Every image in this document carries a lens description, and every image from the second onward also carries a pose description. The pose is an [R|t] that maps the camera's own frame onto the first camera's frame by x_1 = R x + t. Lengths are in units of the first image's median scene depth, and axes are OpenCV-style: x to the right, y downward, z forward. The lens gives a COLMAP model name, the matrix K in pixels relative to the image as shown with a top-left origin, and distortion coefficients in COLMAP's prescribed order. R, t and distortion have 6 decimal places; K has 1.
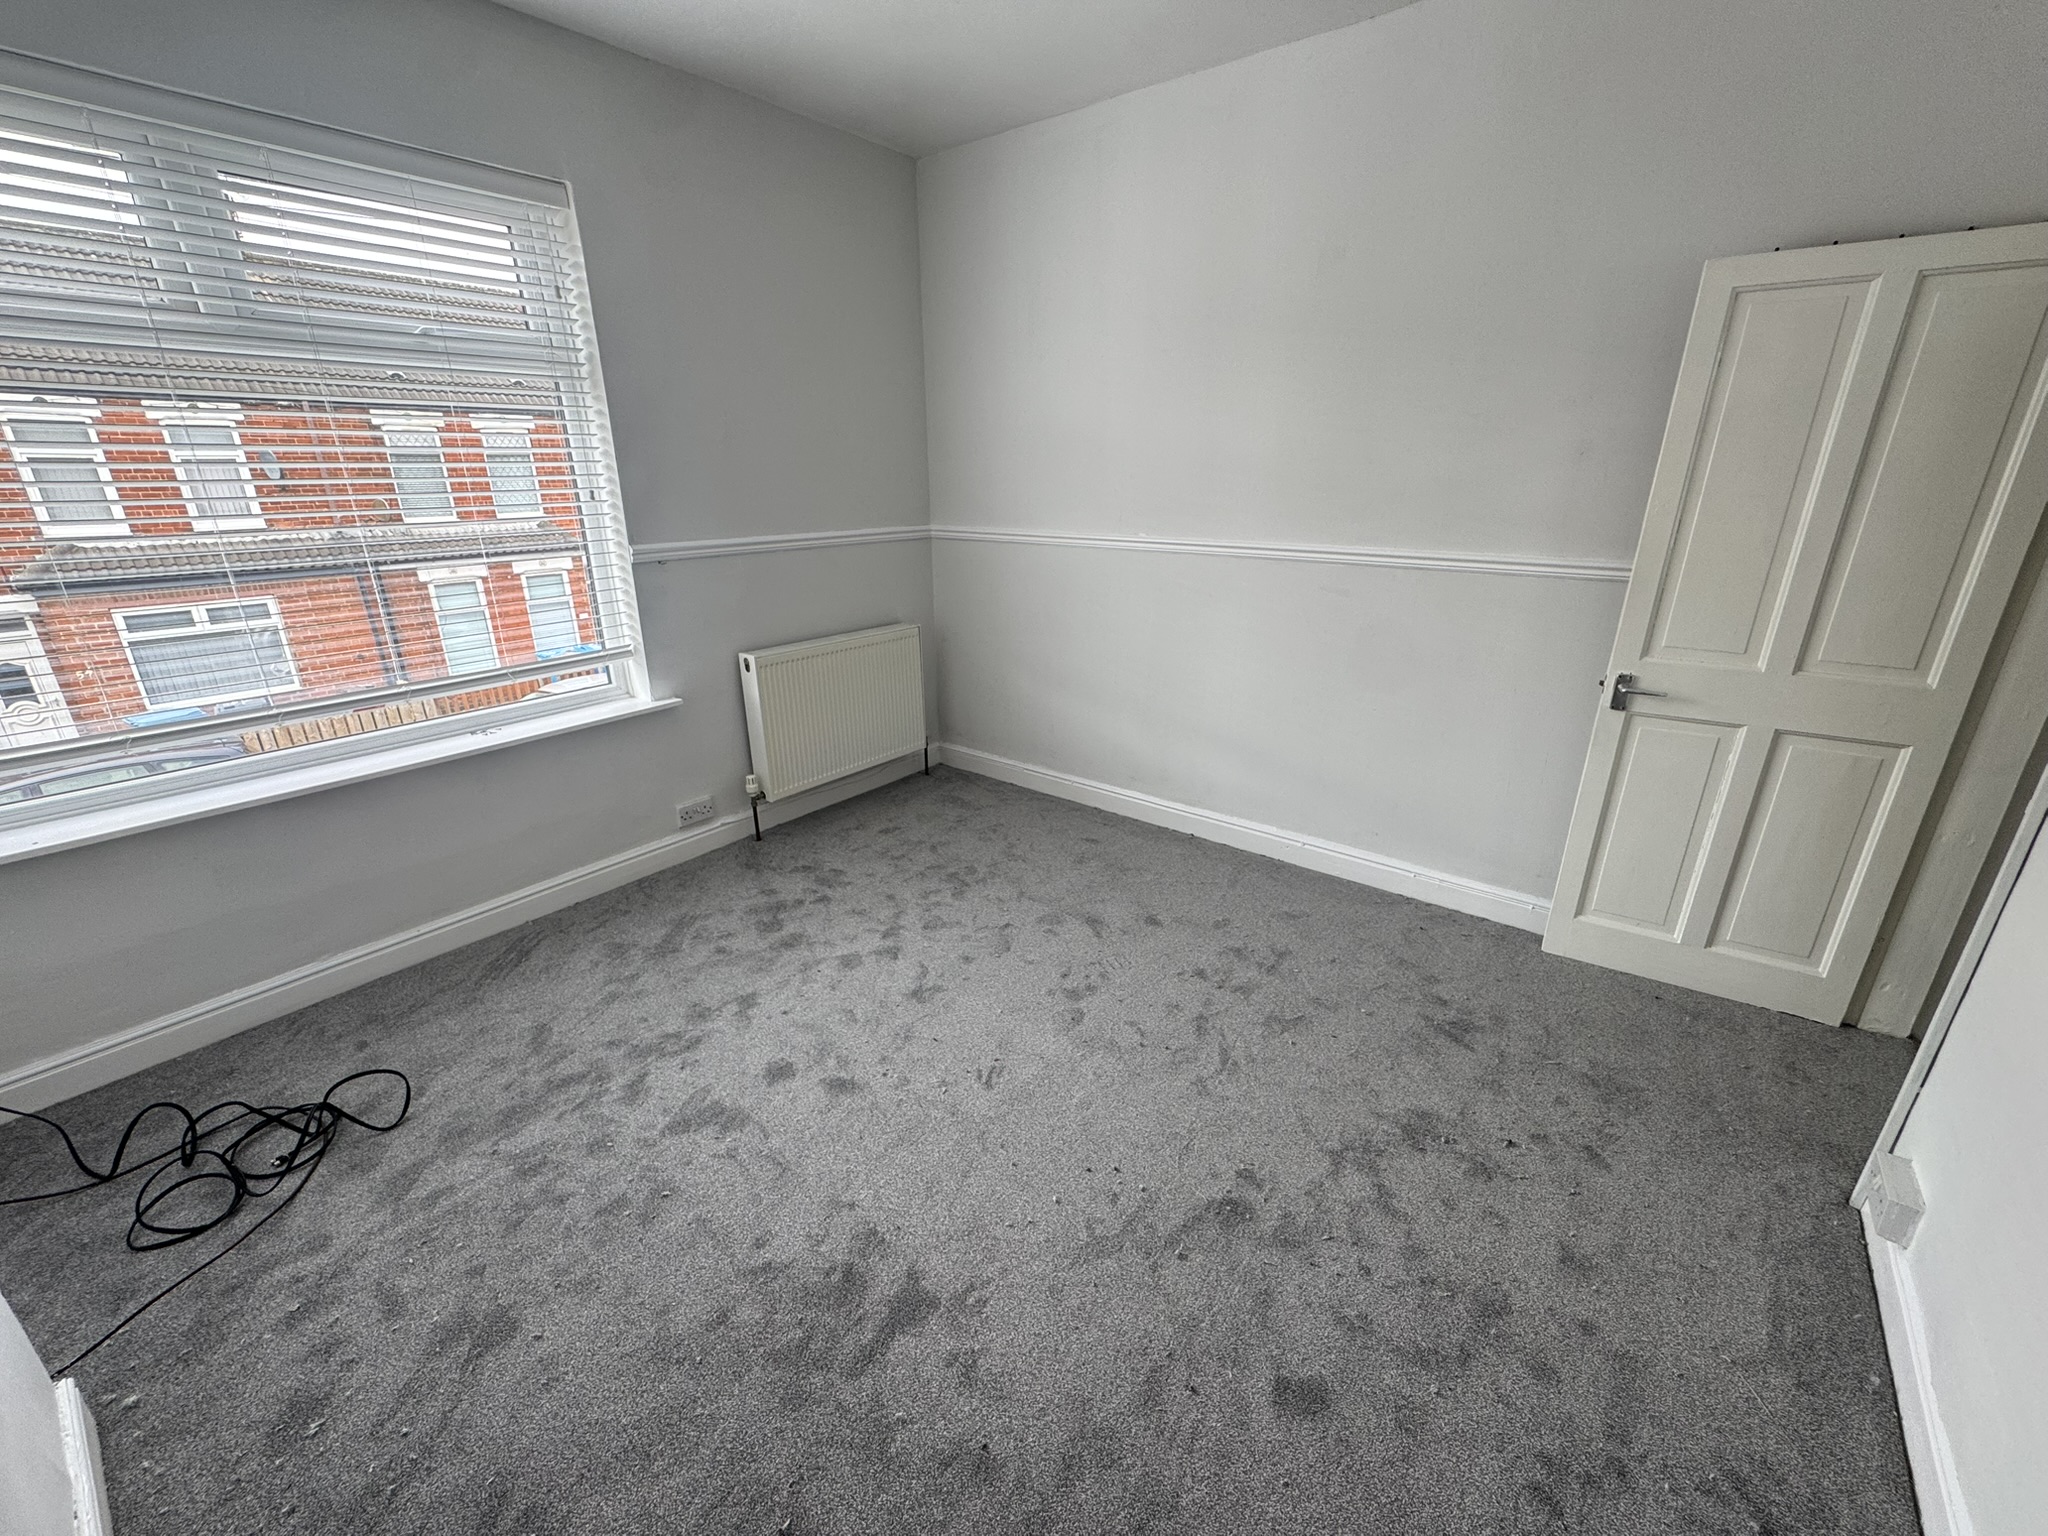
lens RADIAL K [[818.0, 0, 1020.9], [0, 818.0, 763.7], [0, 0, 1]] dist [0.000010, -0.000254]
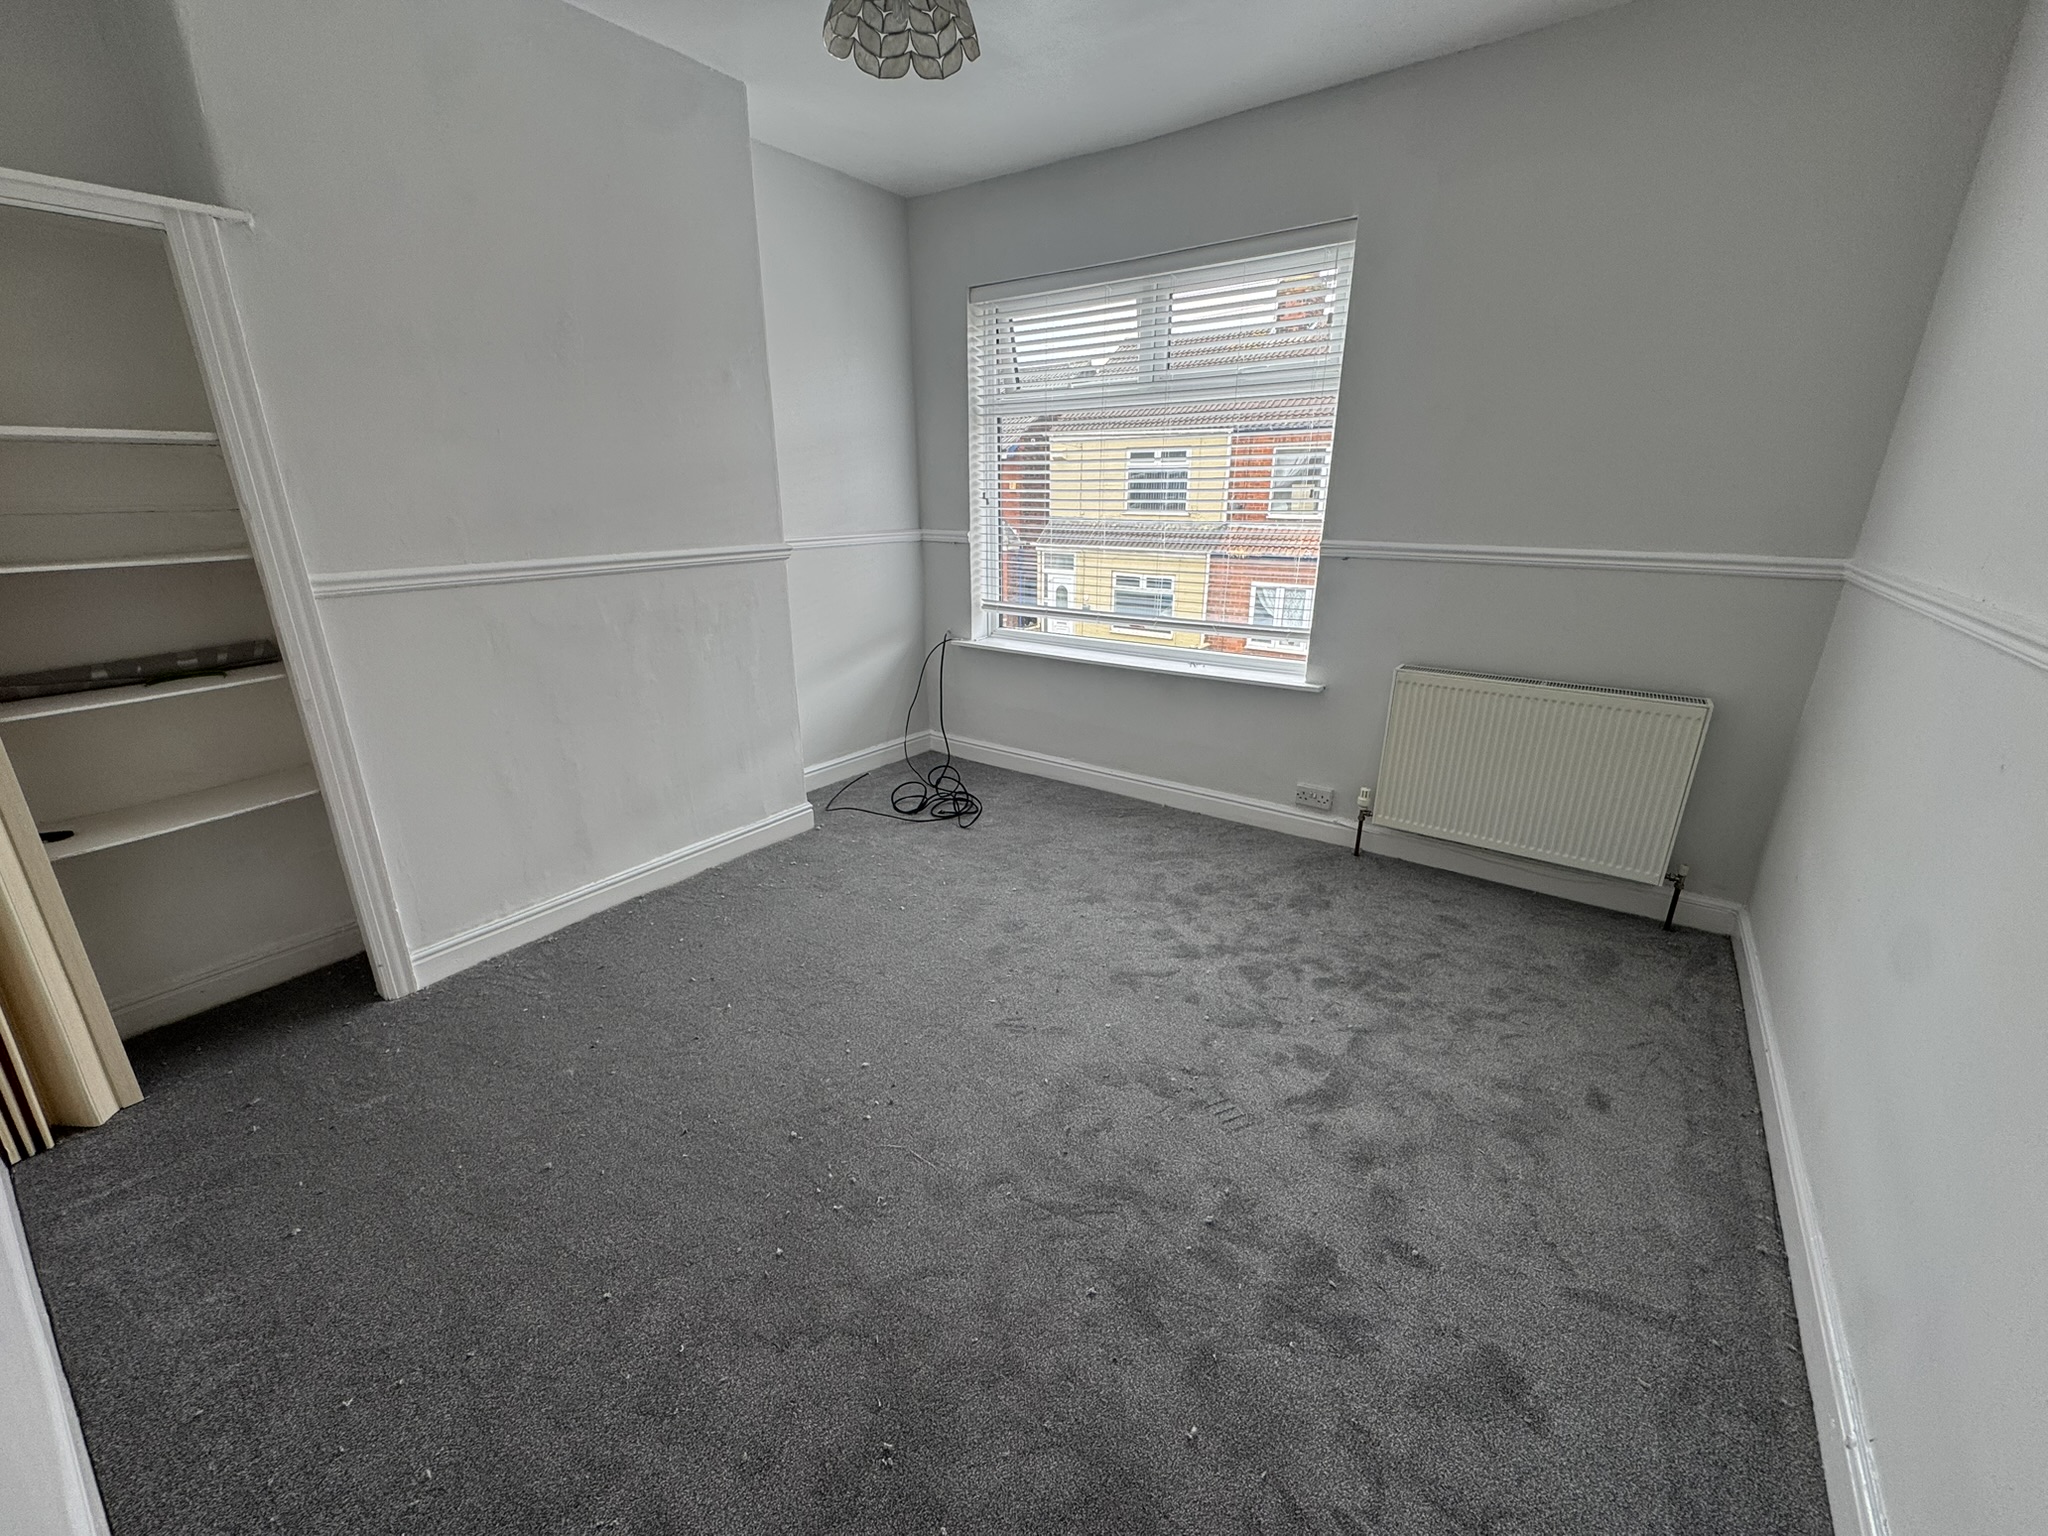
lens RADIAL K [[818.0, 0, 1020.2], [0, 818.0, 760.9], [0, 0, 1]] dist [0.000010, -0.000254]
pose [[0.052297, 0.321680, -0.945403, 0.651364], [-0.334401, 0.897685, 0.286946, -0.183761], [0.940979, 0.301137, 0.154516, 0.549617]]
